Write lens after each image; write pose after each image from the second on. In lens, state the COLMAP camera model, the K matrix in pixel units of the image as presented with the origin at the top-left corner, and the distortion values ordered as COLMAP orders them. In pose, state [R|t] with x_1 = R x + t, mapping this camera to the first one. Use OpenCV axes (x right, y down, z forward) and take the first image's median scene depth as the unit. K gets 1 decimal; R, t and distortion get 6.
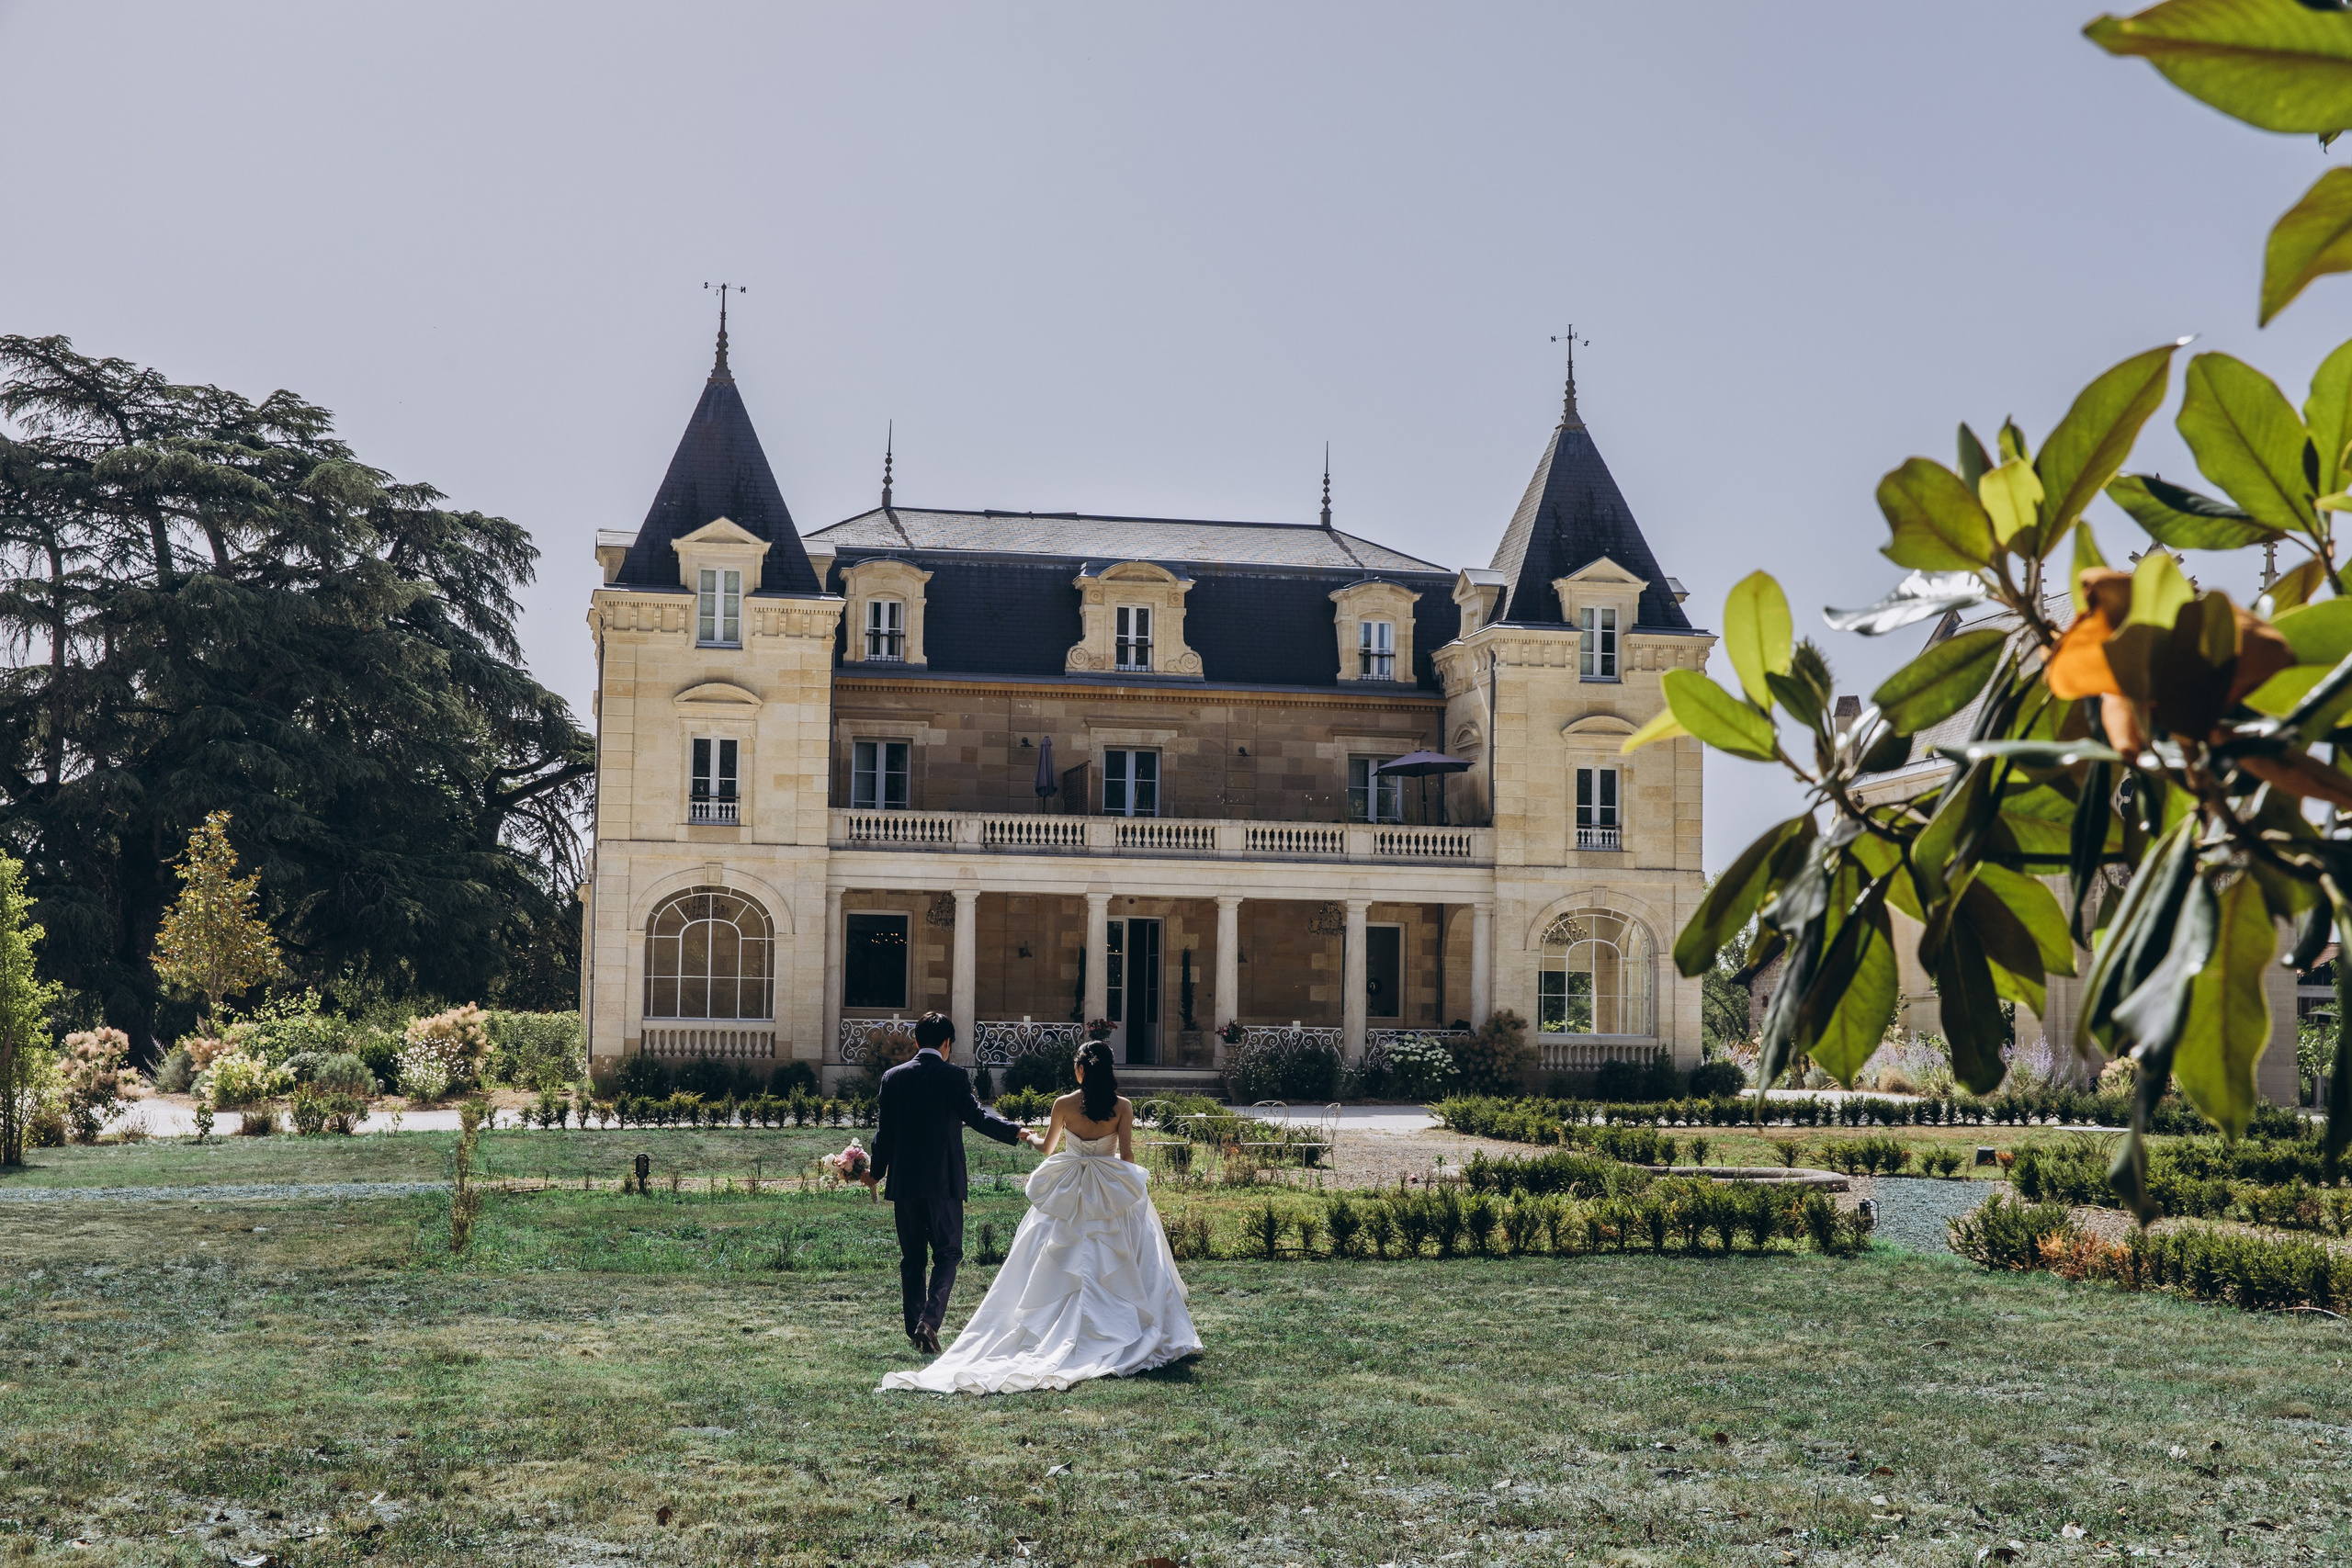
lens RADIAL K [[3596.2, 0, 1176.0], [0, 3596.2, 784.0], [0, 0, 1]] dist [0.010728, 0.141884]
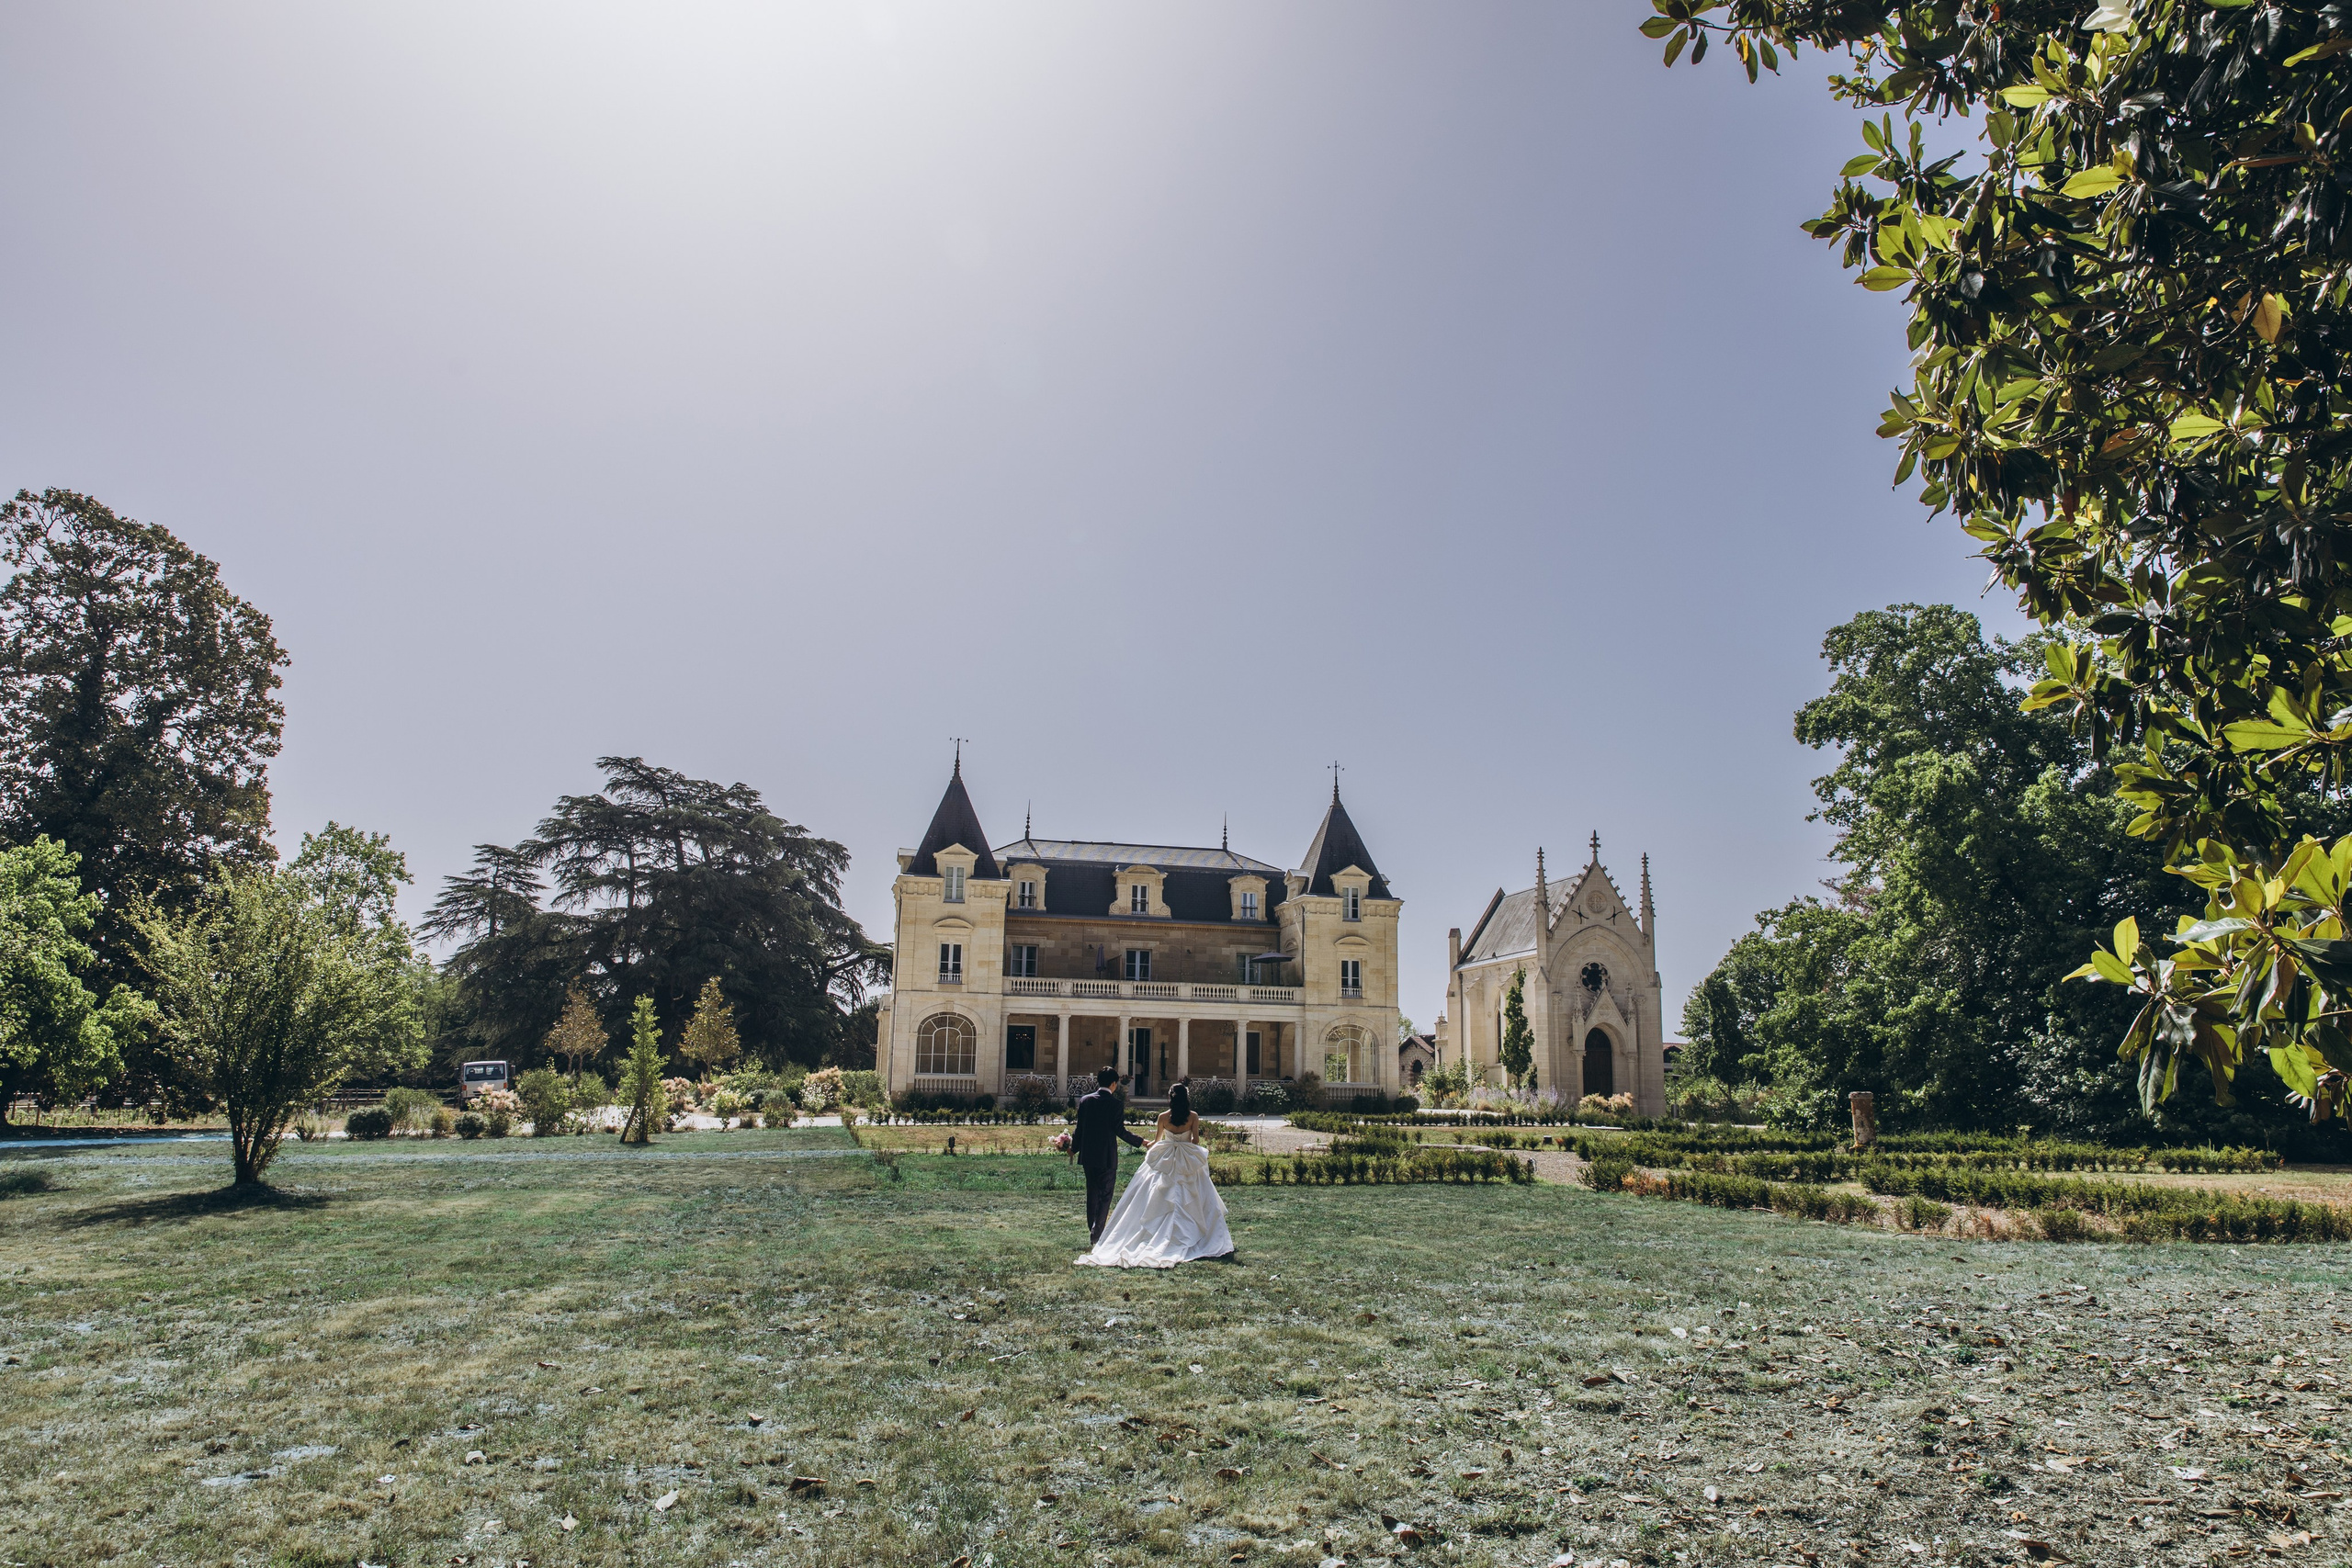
lens RADIAL K [[1647.6, 0, 1176.0], [0, 1647.6, 784.0], [0, 0, 1]] dist [0.034932, -0.000440]
pose [[0.999359, 0.010480, 0.034217, -0.025749], [-0.006679, 0.993980, -0.109355, -0.000565], [-0.035157, 0.109056, 0.993414, -0.012159]]
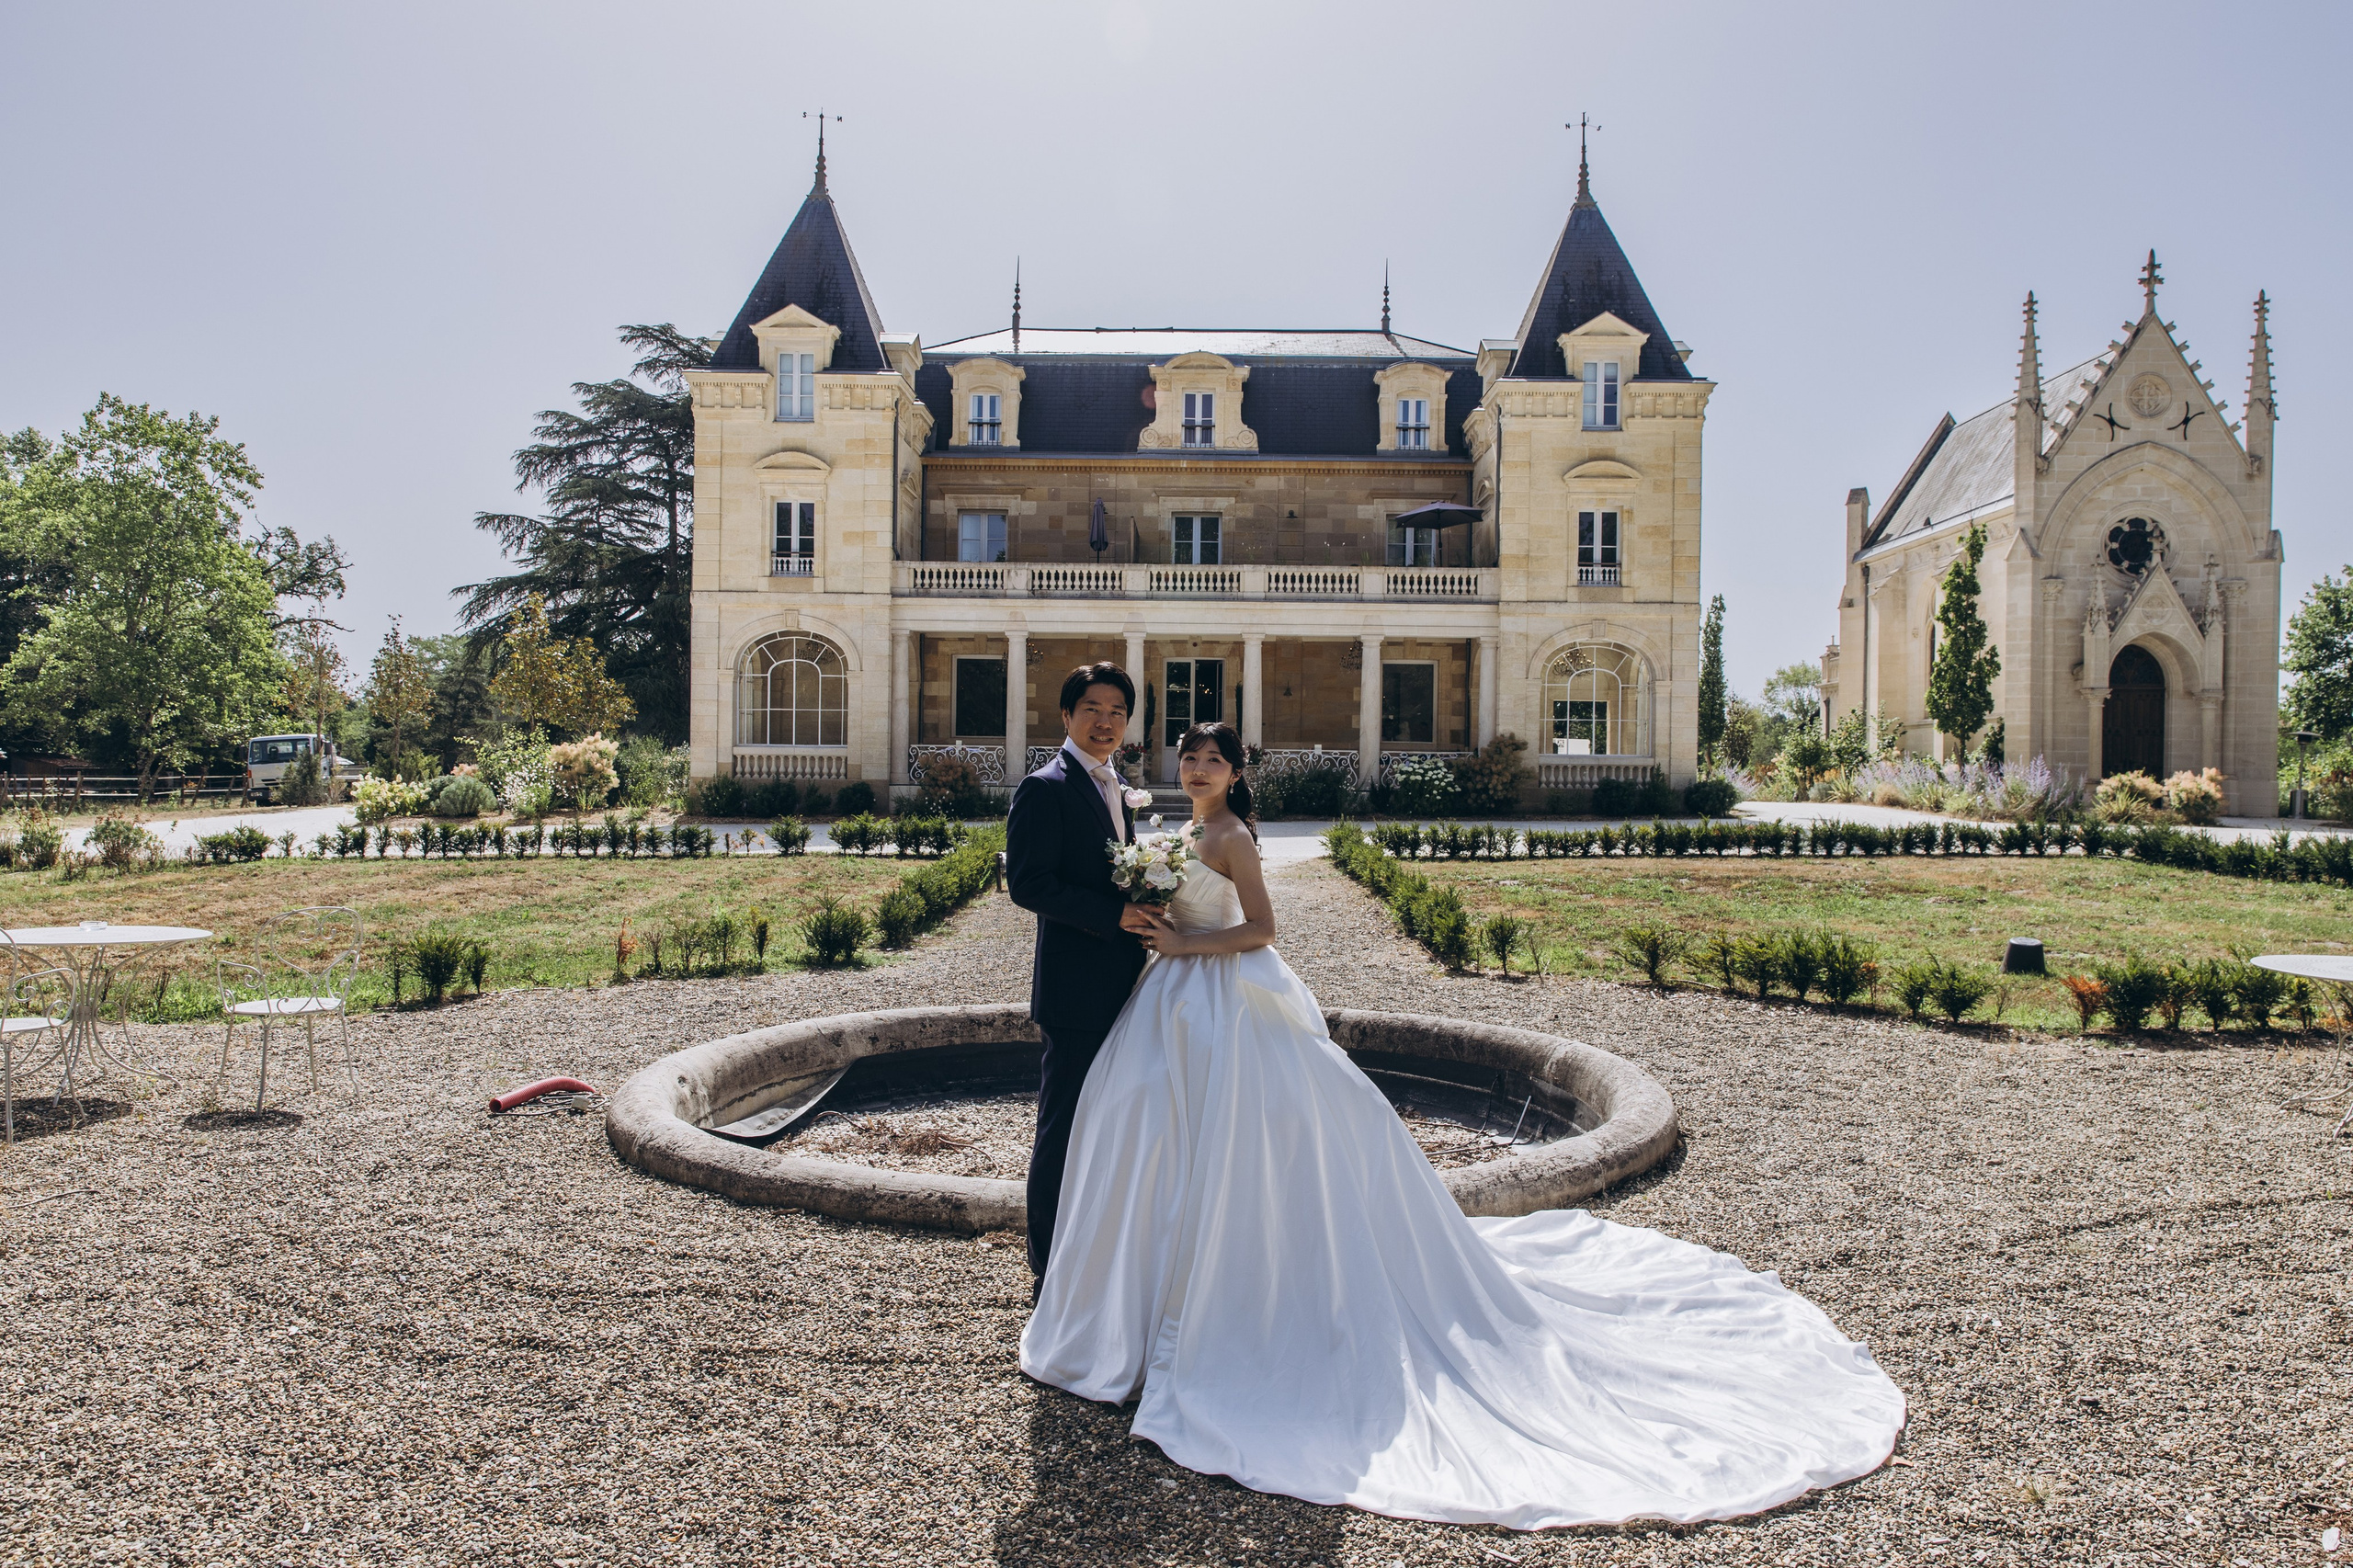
lens RADIAL K [[1672.5, 0, 1176.5], [0, 1672.5, 784.0], [0, 0, 1]] dist [0.014695, -0.004676]
pose [[0.977342, -0.001669, -0.211661, 0.100090], [0.019009, 0.996620, 0.079915, 0.035267], [0.210812, -0.082128, 0.974070, 0.477114]]
